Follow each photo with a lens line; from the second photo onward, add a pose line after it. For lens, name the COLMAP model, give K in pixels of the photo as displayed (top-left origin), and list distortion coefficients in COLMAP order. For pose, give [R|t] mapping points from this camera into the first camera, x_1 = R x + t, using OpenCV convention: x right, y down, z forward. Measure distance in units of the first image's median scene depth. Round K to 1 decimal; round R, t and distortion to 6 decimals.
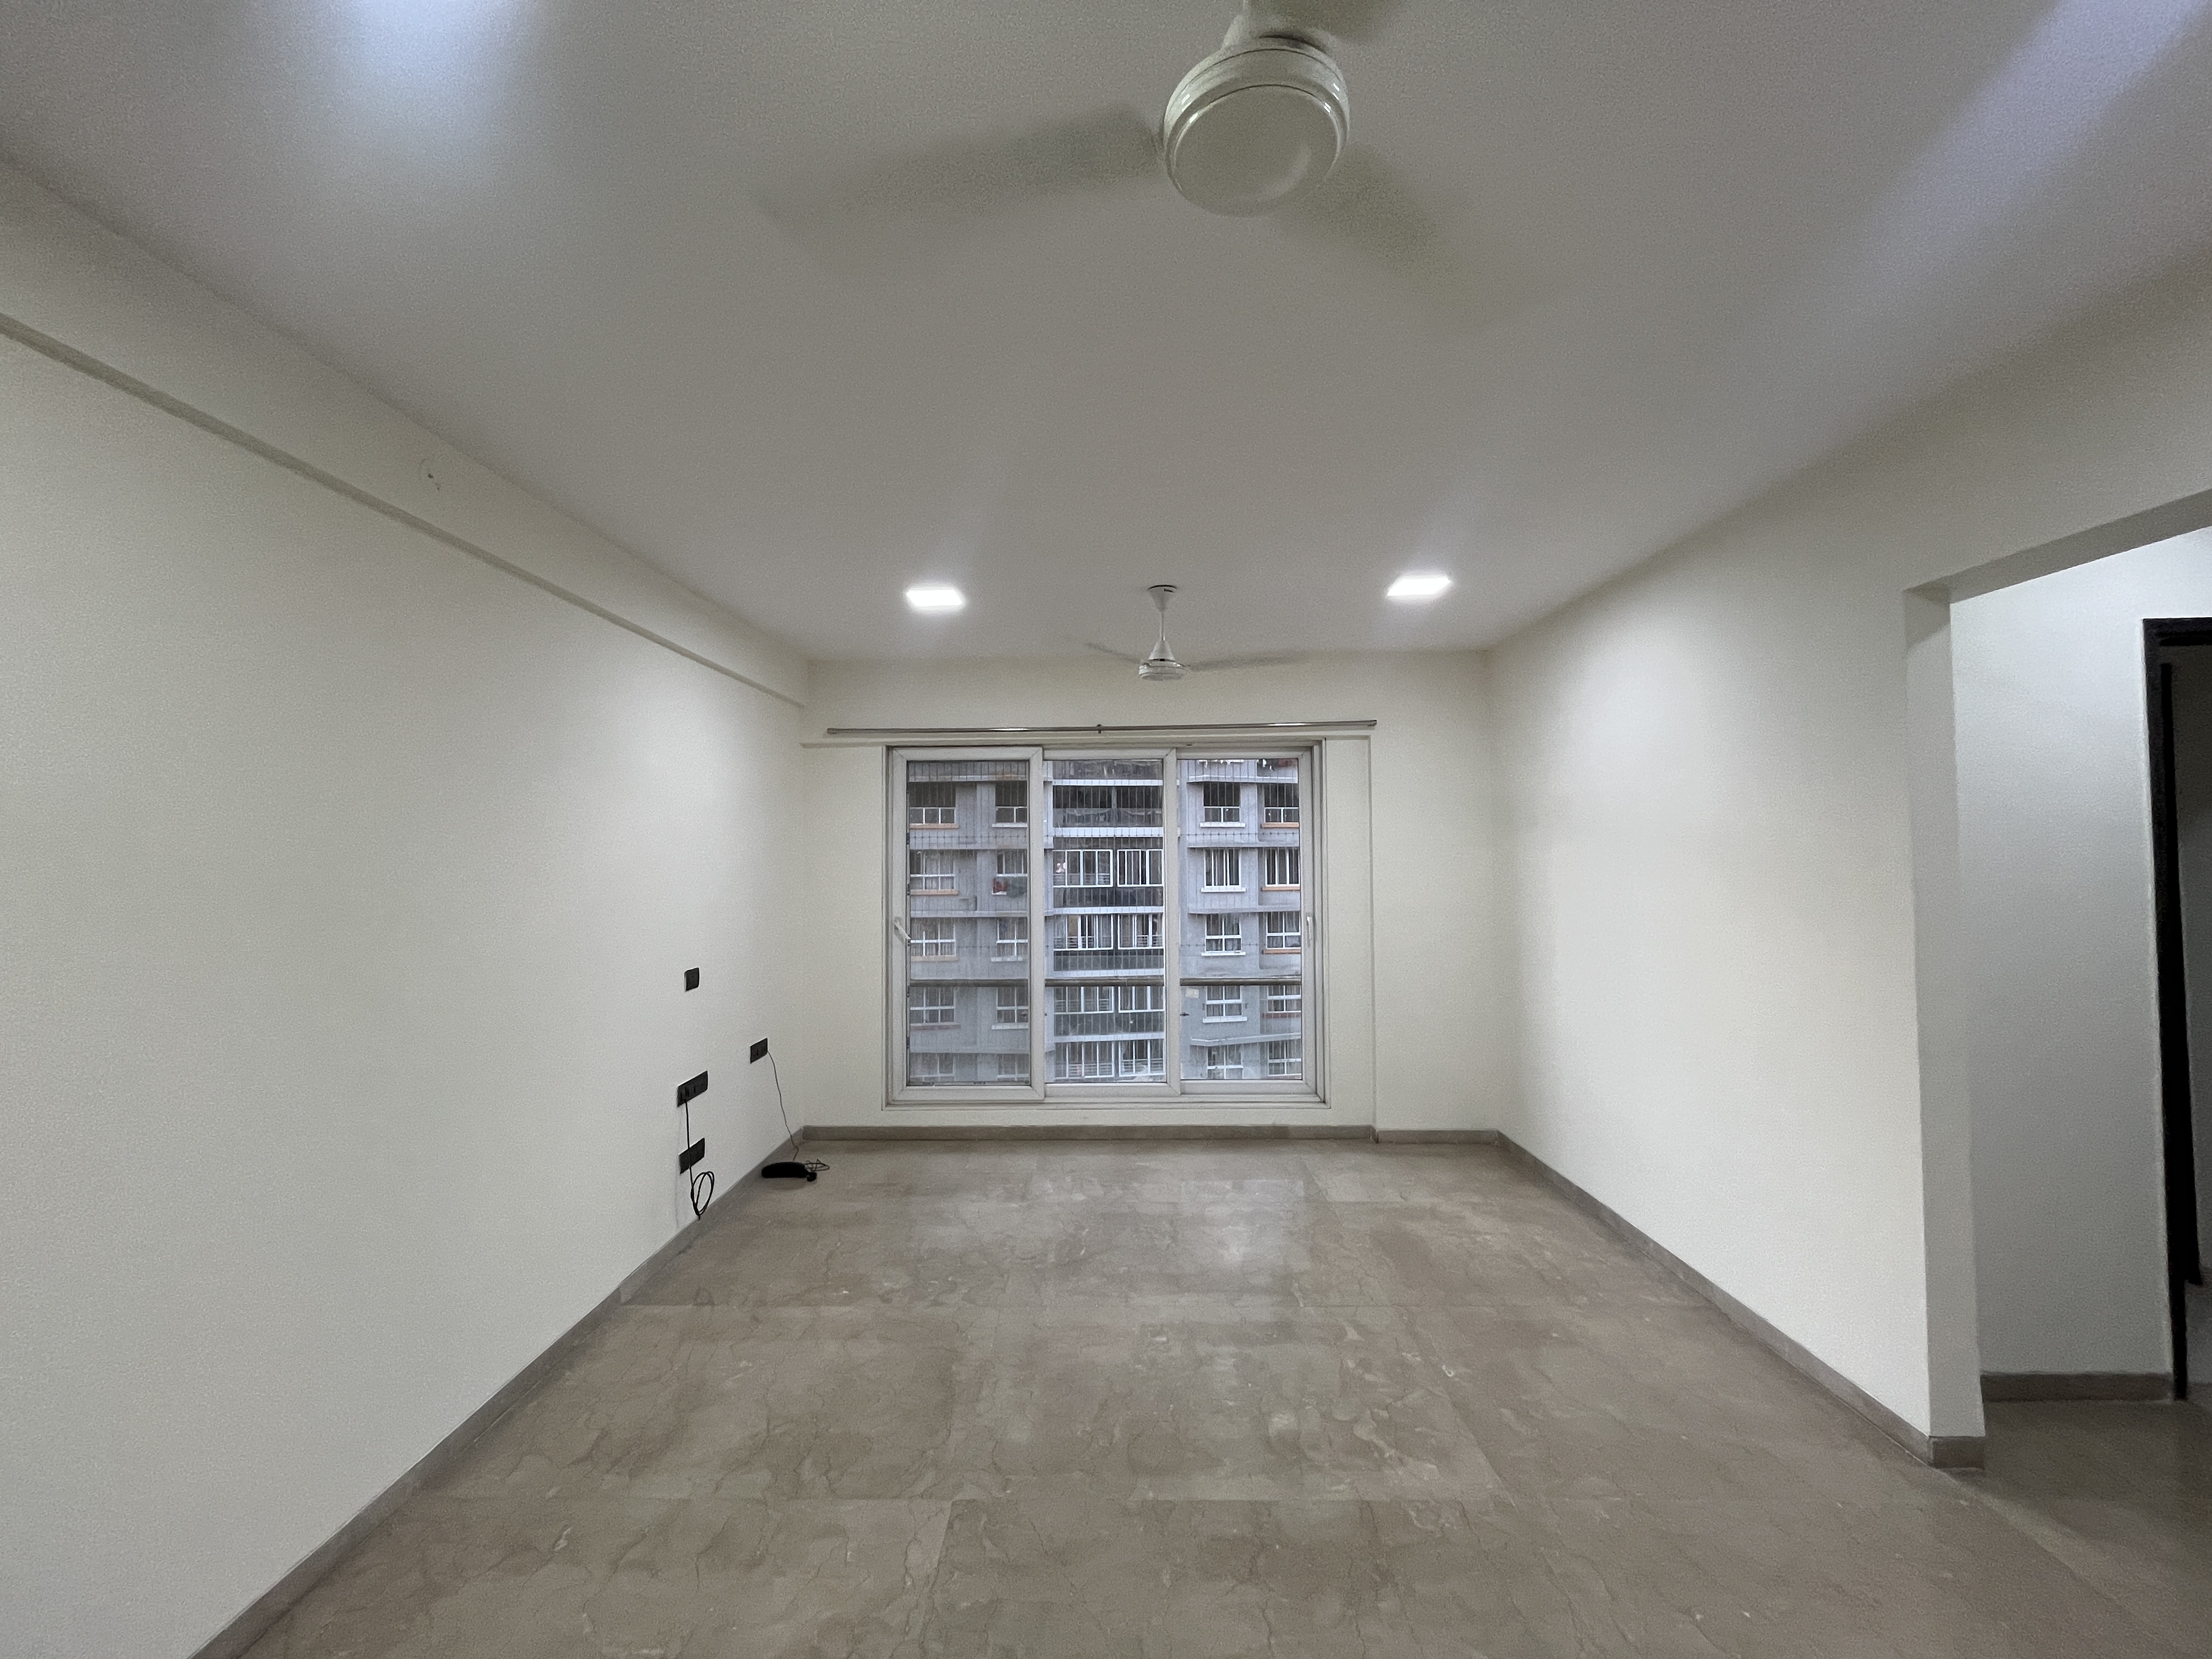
lens RADIAL K [[886.6, 0, 1105.2], [0, 886.6, 828.2], [0, 0, 1]] dist [-0.010642, 0.000336]
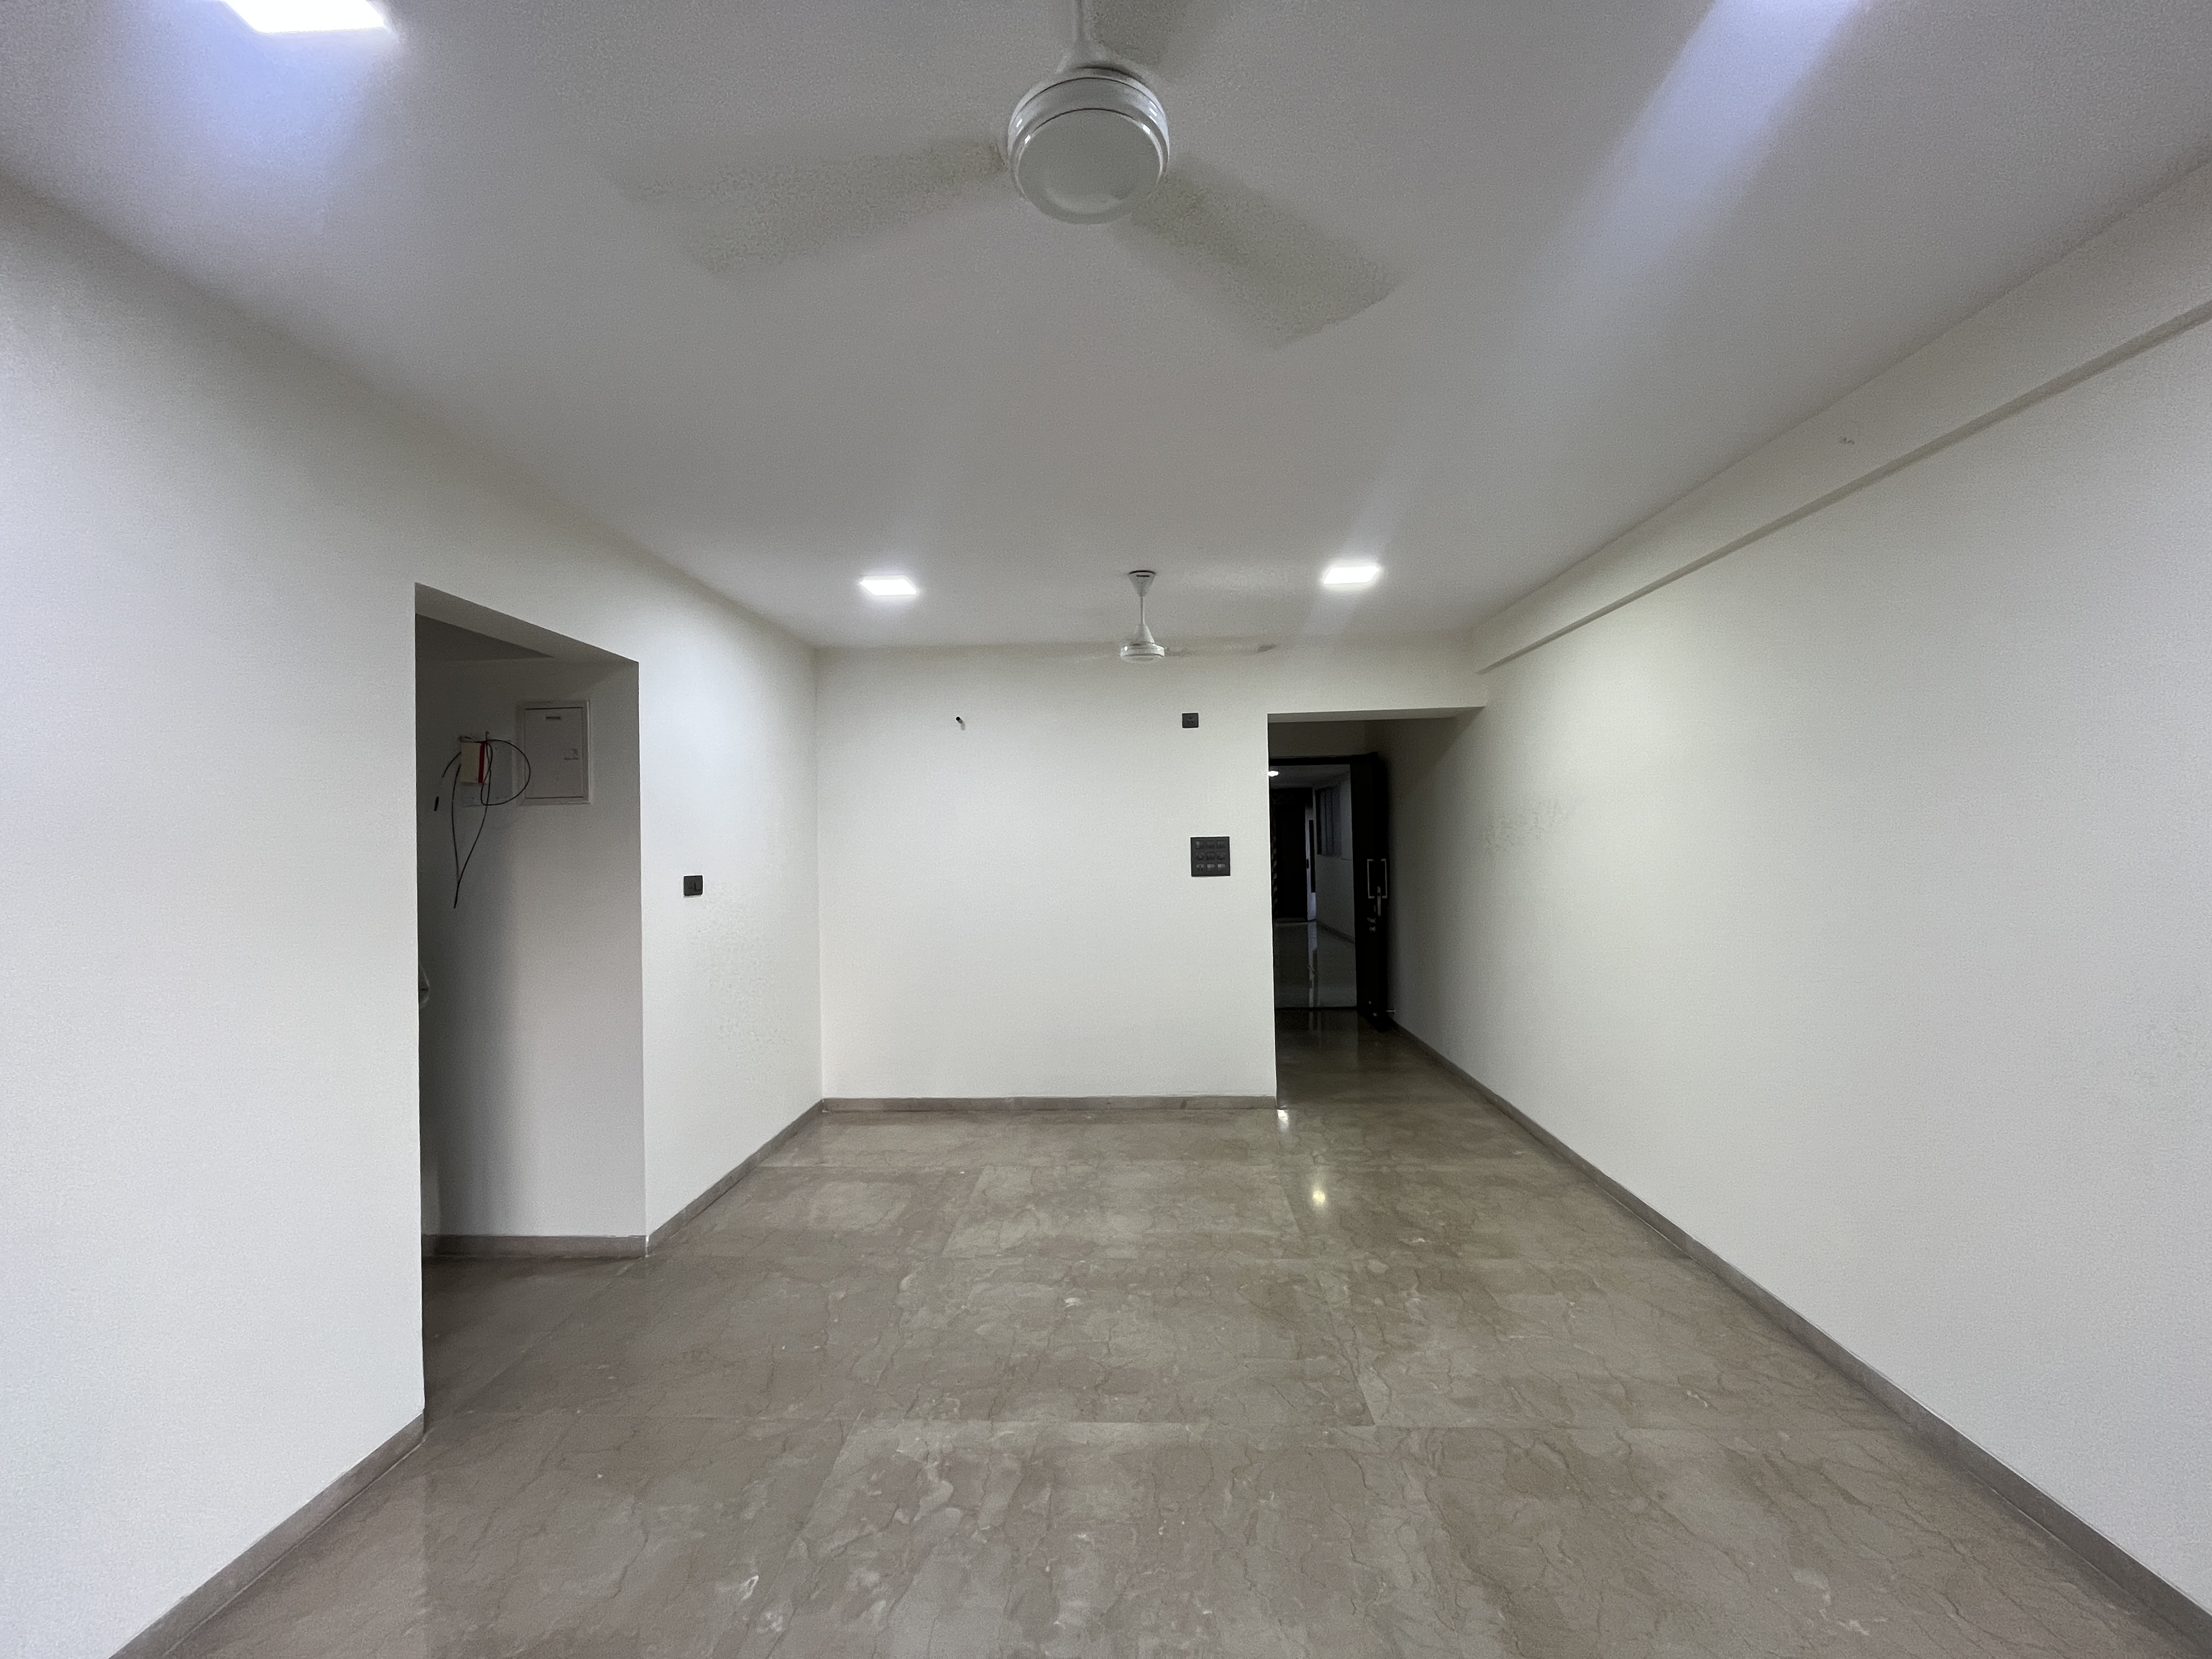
lens RADIAL K [[886.6, 0, 1105.2], [0, 886.6, 828.2], [0, 0, 1]] dist [-0.010642, 0.000336]
pose [[-0.998767, 0.030482, 0.039180, 0.085486], [0.028682, 0.998542, -0.045721, 0.085193], [-0.040517, -0.044541, -0.998186, 2.048168]]
